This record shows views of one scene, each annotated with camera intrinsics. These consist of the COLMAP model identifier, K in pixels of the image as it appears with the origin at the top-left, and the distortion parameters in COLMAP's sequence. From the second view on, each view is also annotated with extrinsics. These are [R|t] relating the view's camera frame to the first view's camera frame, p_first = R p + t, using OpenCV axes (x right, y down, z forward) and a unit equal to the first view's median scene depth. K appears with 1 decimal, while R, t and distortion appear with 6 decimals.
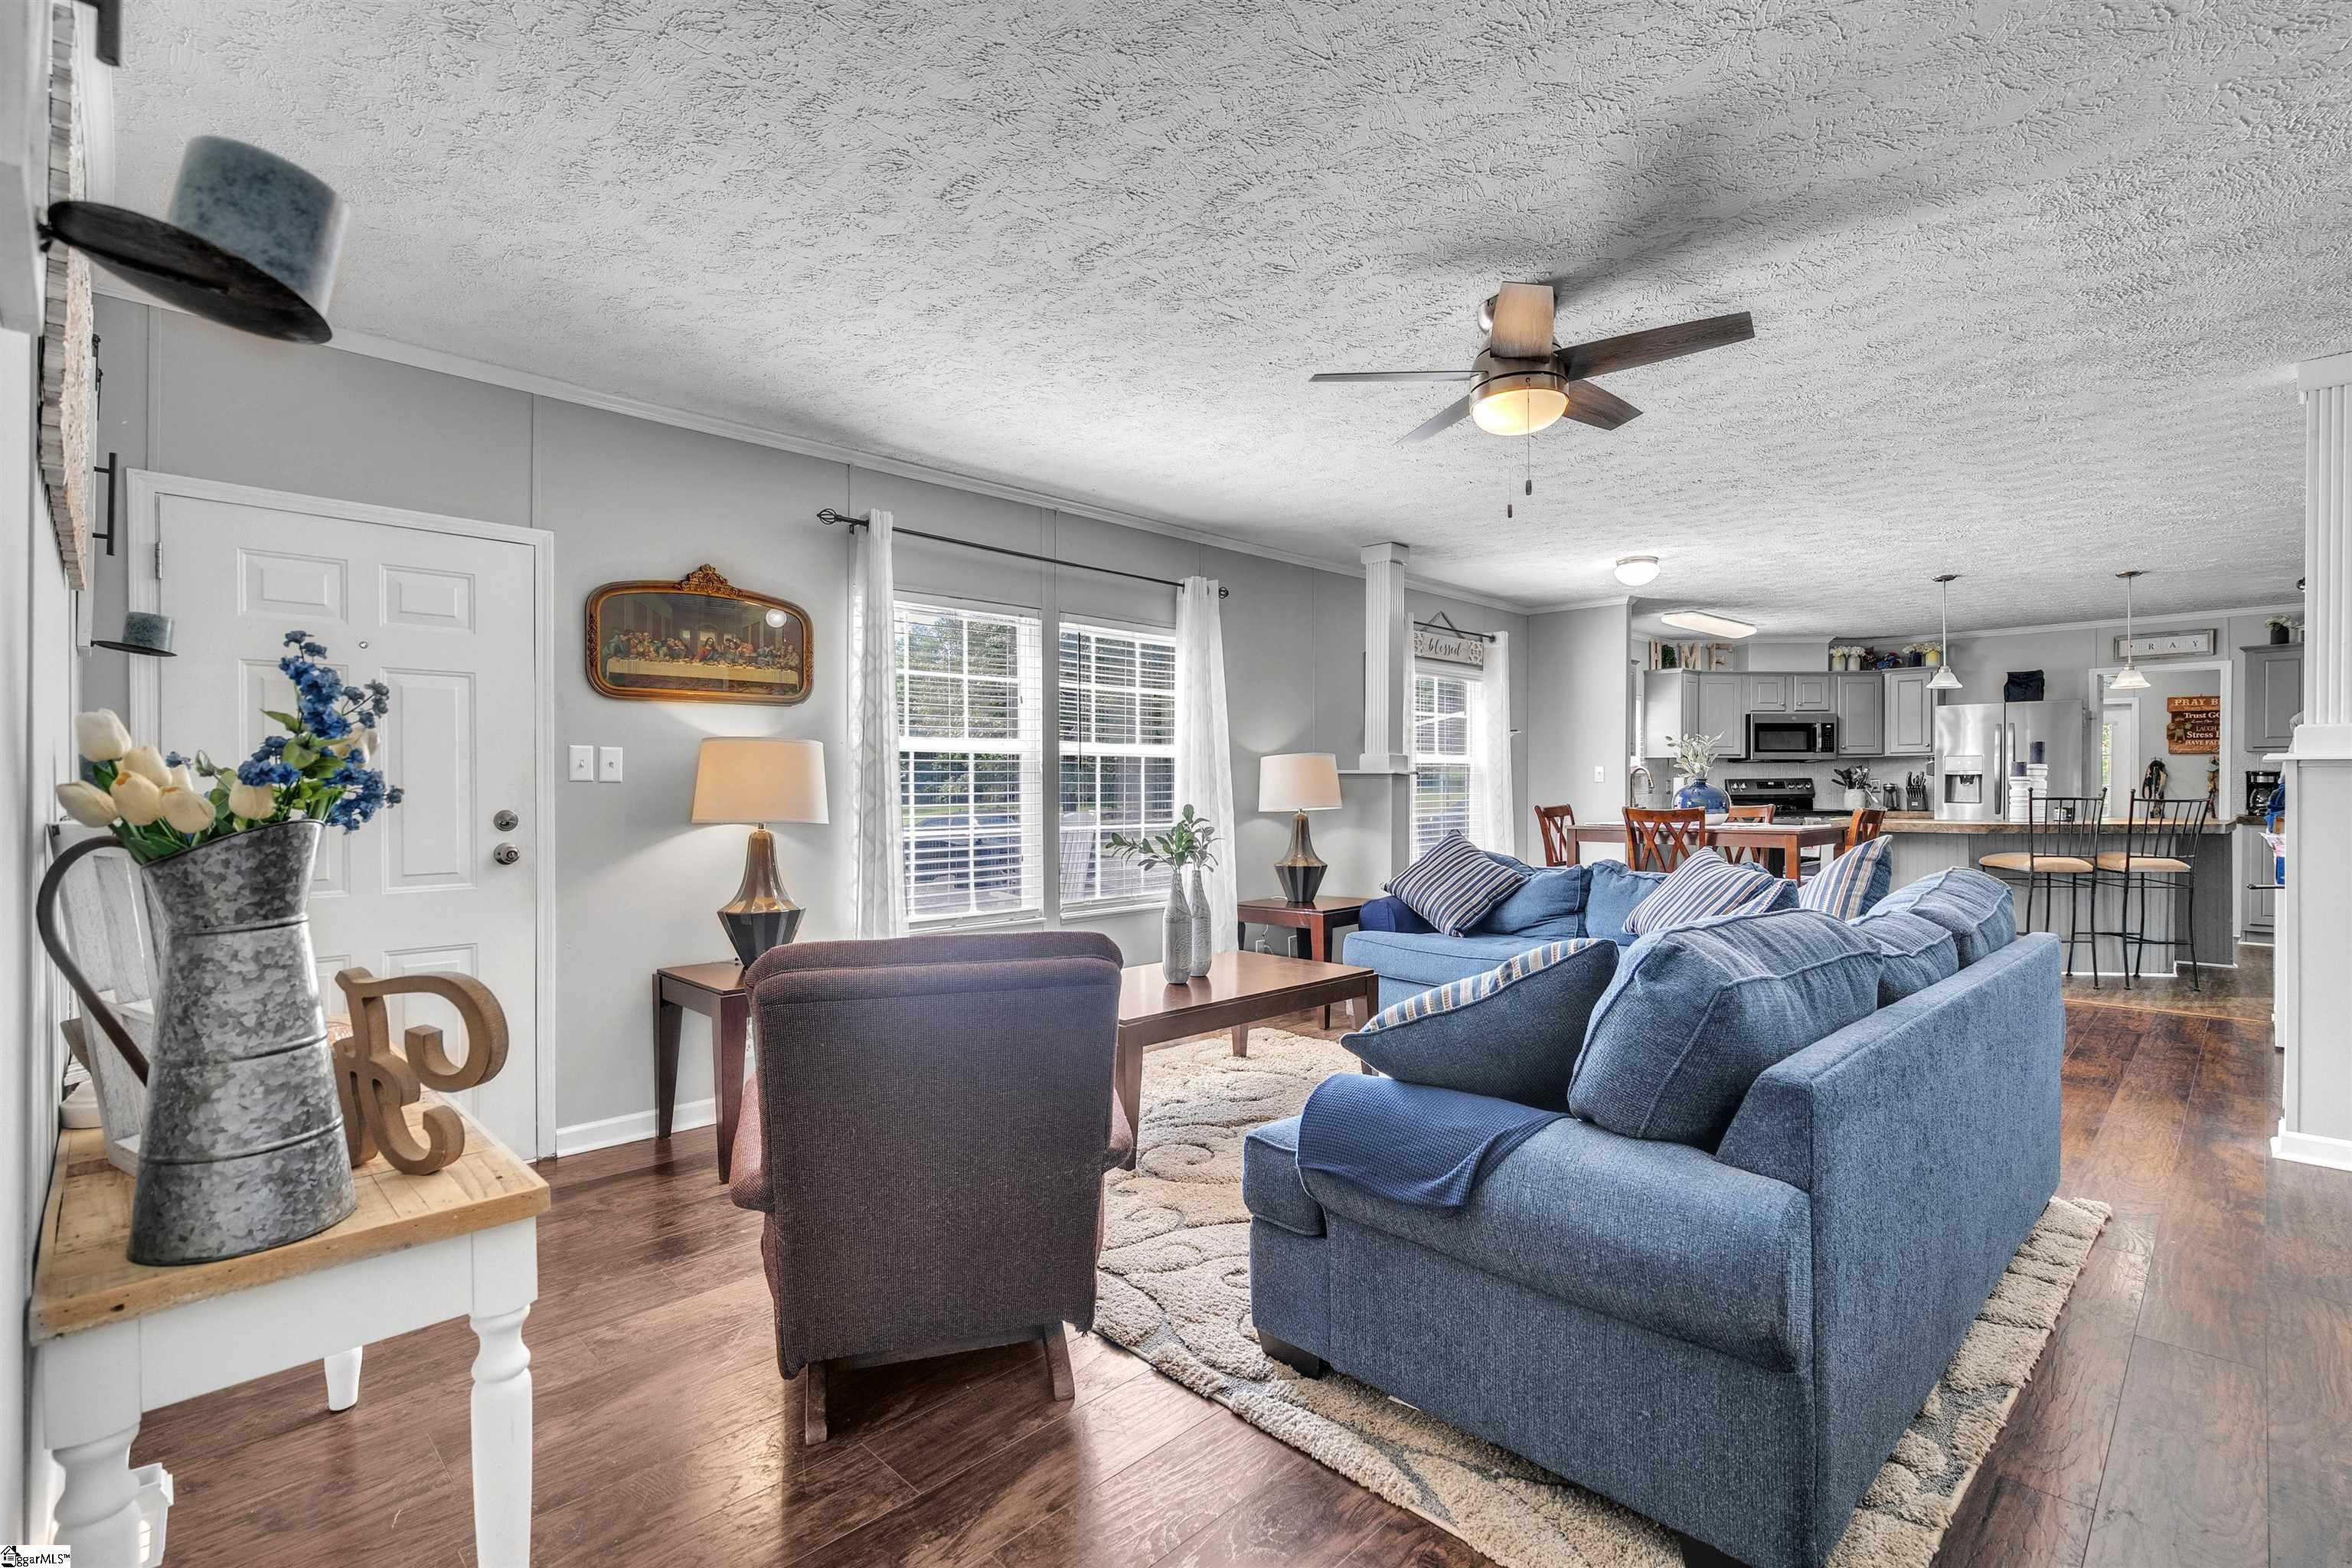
lens RADIAL K [[1068.1, 0, 1178.9], [0, 1068.1, 791.5], [0, 0, 1]] dist [-0.000633, 0.000283]
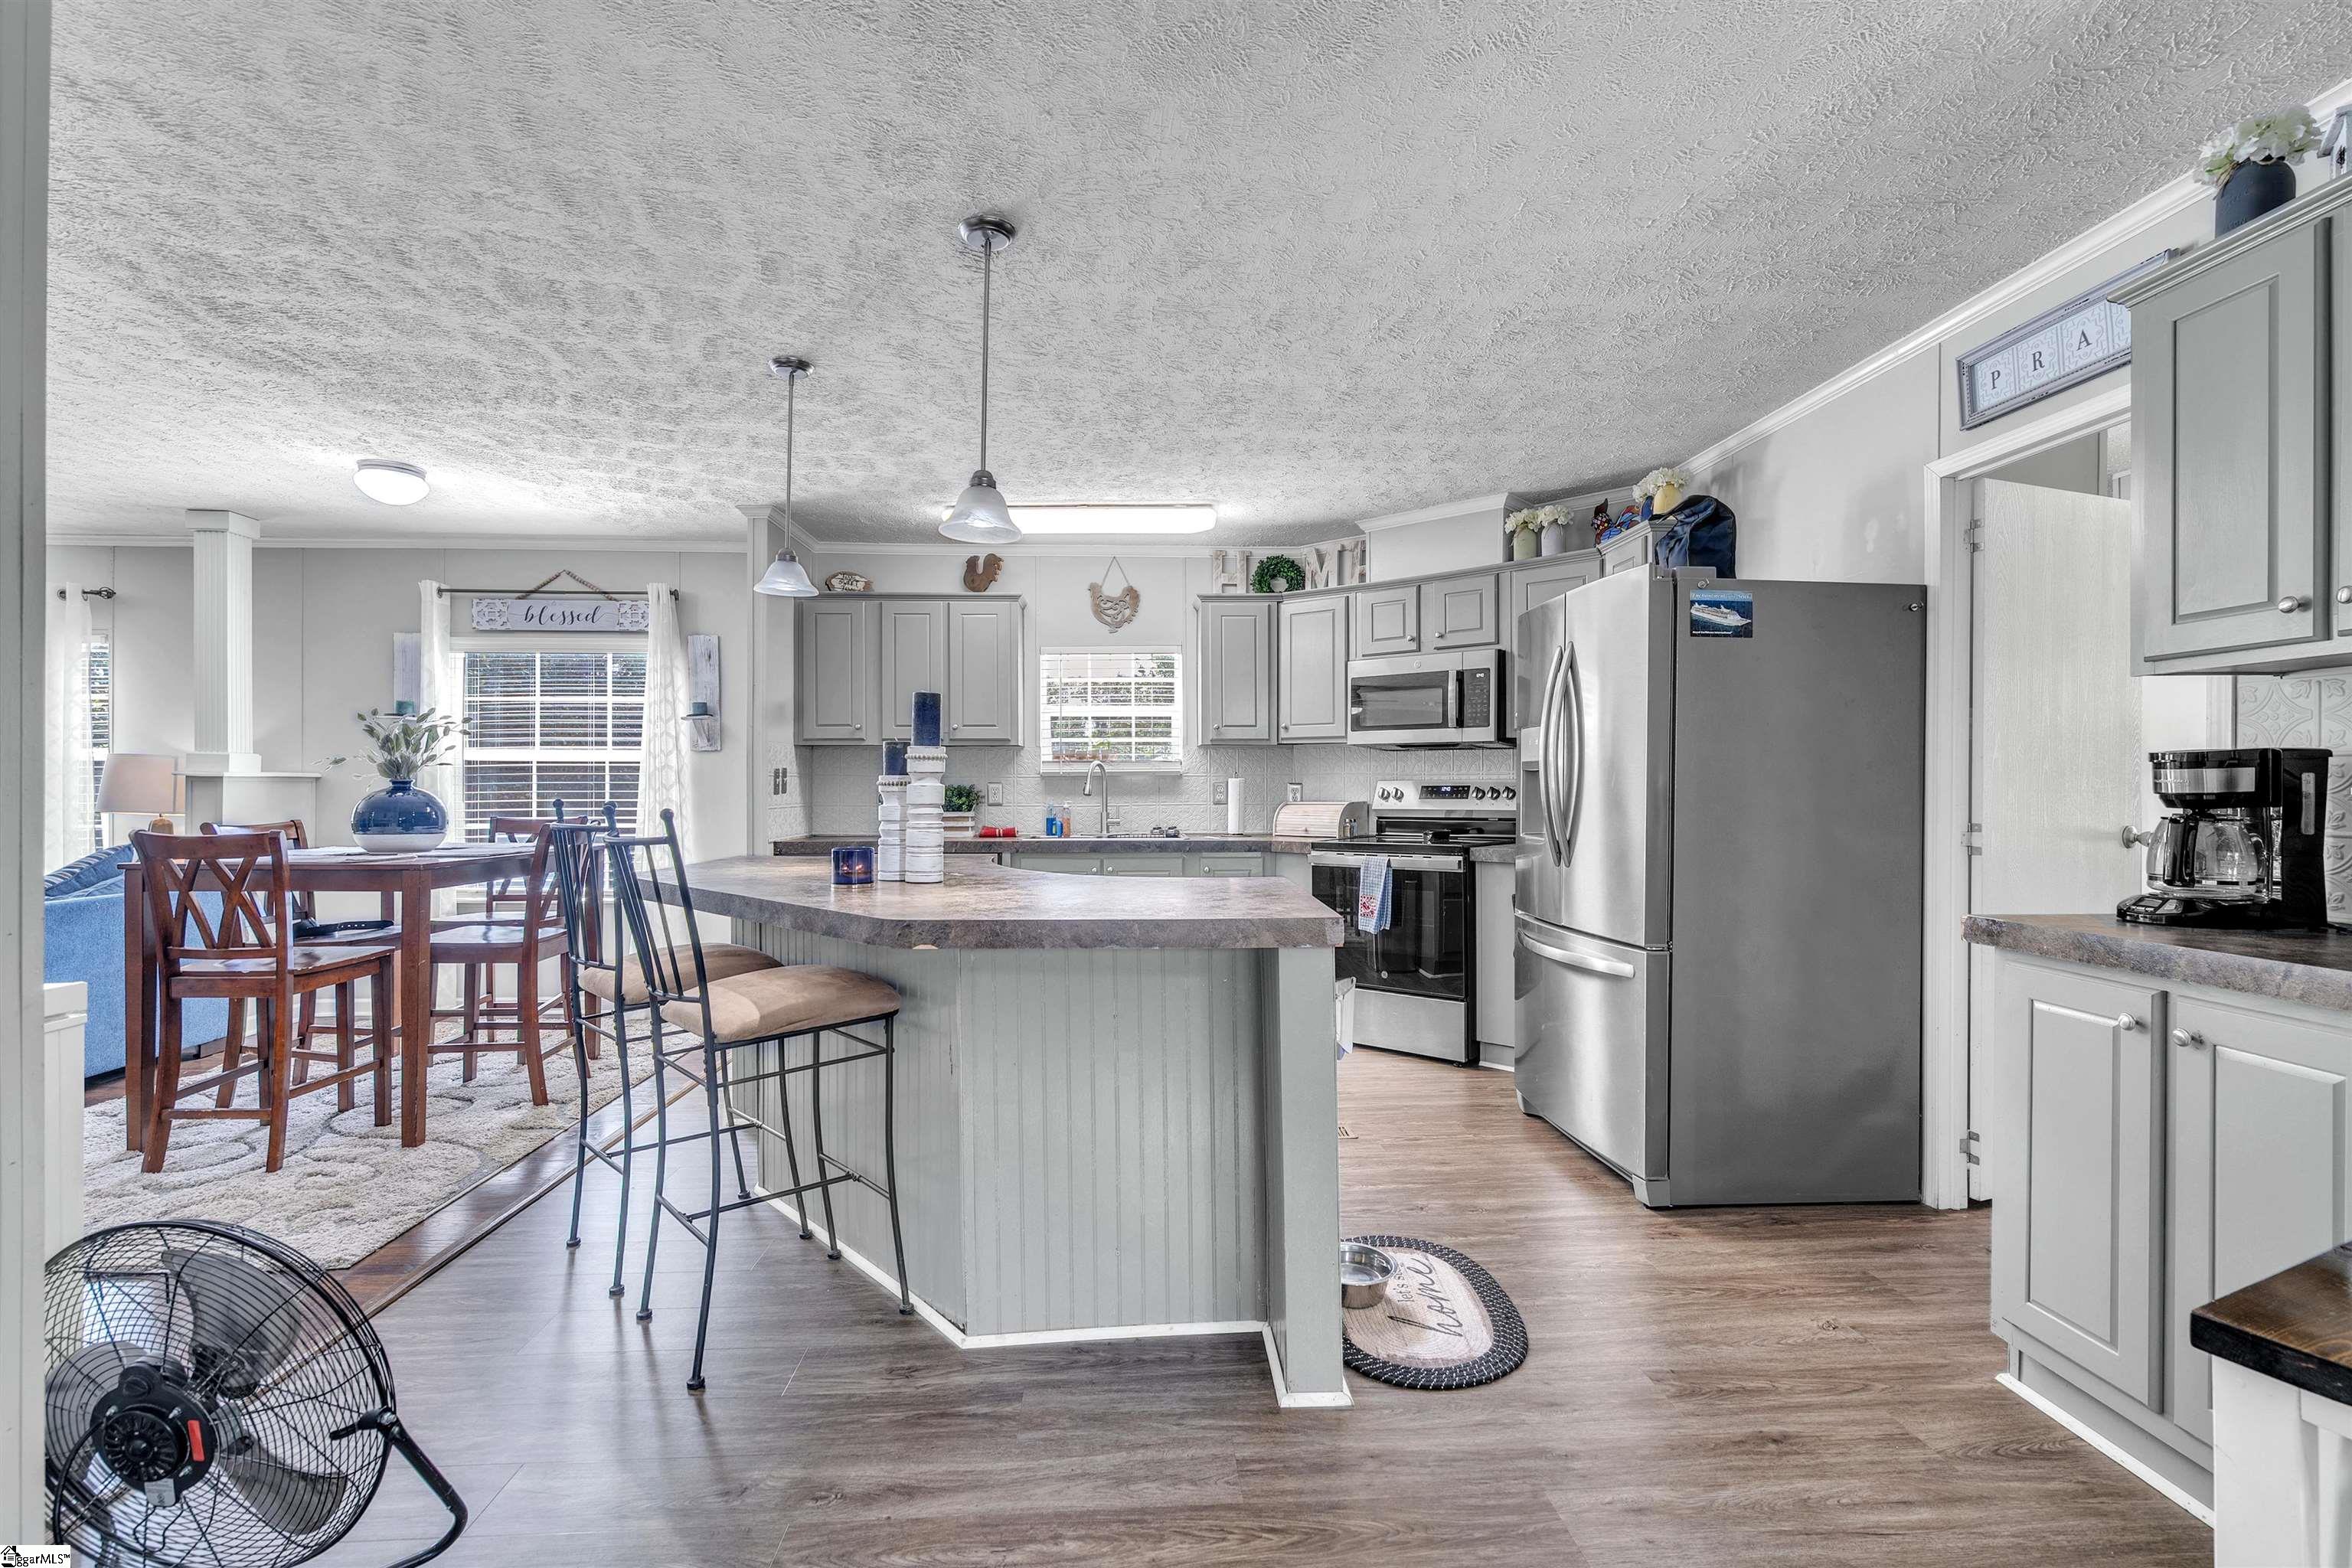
lens RADIAL K [[1068.1, 0, 1181.7], [0, 1068.1, 784.3], [0, 0, 1]] dist [-0.000633, 0.000283]
pose [[0.751082, 0.000409, -0.660209, 0.840062], [-0.007040, 0.999948, -0.007389, -0.005772], [0.660171, 0.010197, 0.751046, 0.541110]]
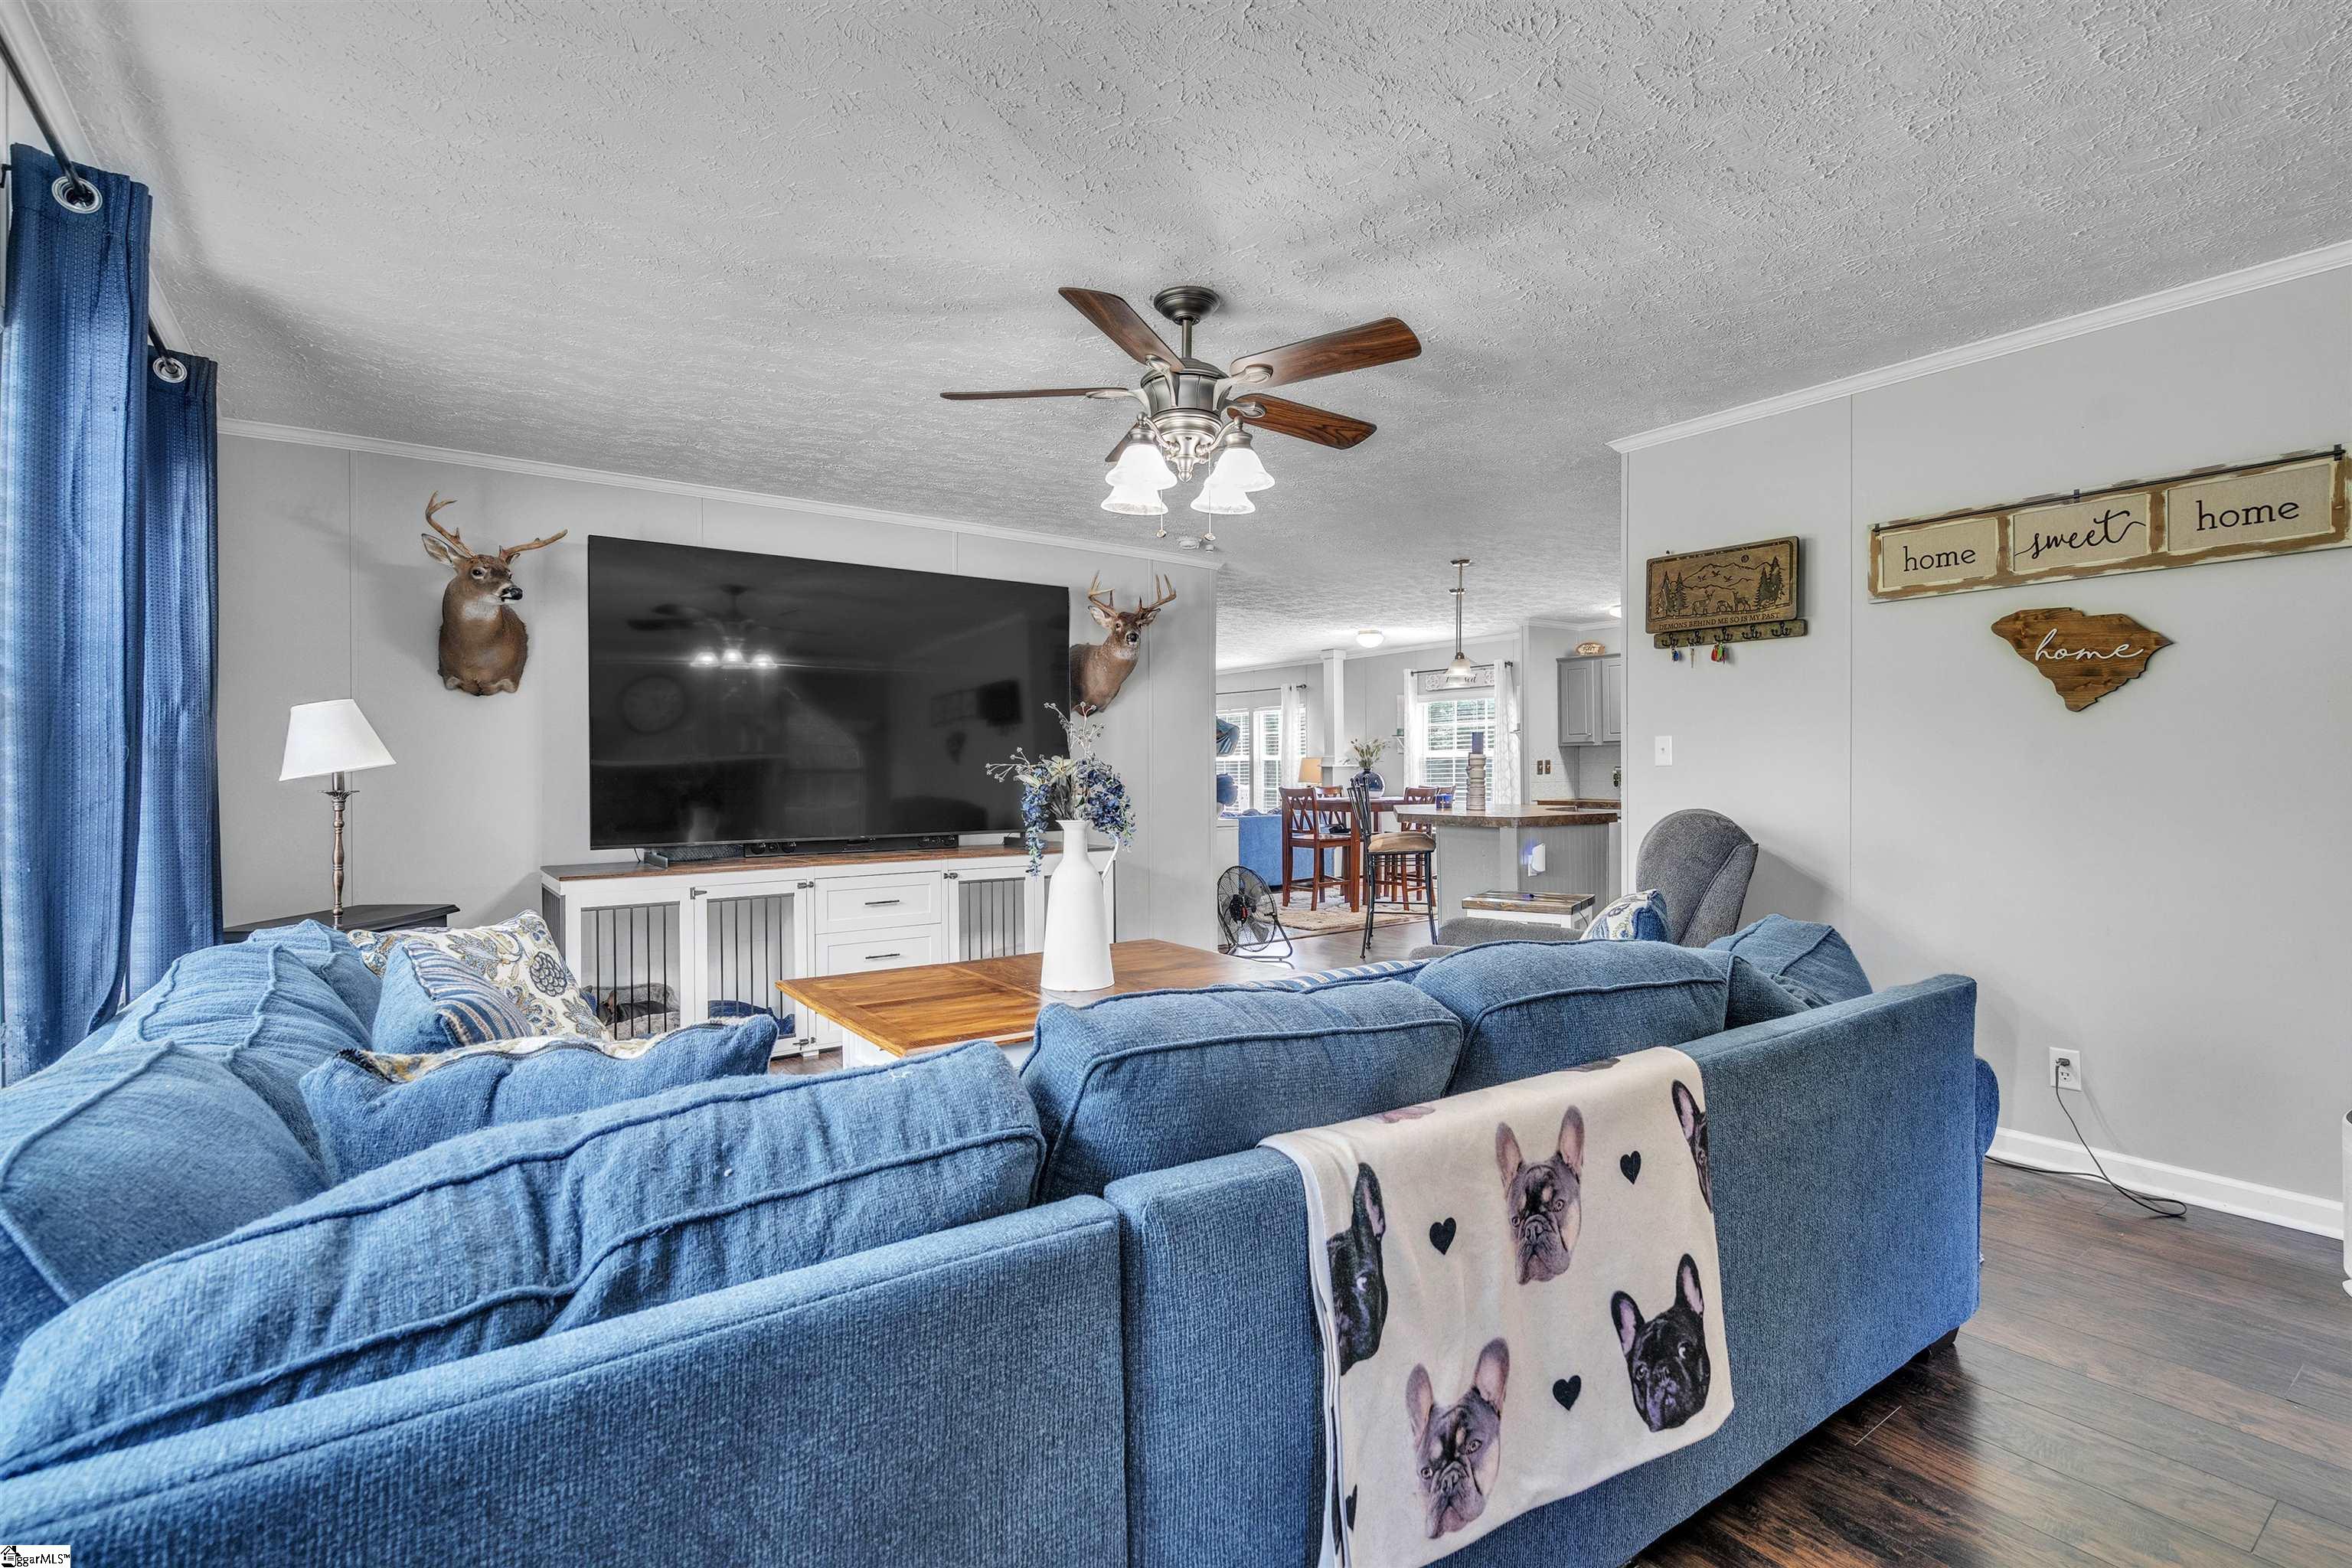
lens RADIAL K [[1068.1, 0, 1170.2], [0, 1068.1, 777.4], [0, 0, 1]] dist [-0.000633, 0.000283]
pose [[-0.136135, 0.000311, -0.990690, 1.319612], [-0.002528, 0.999997, 0.000661, -0.000607], [0.990687, 0.002595, -0.136133, 0.608201]]
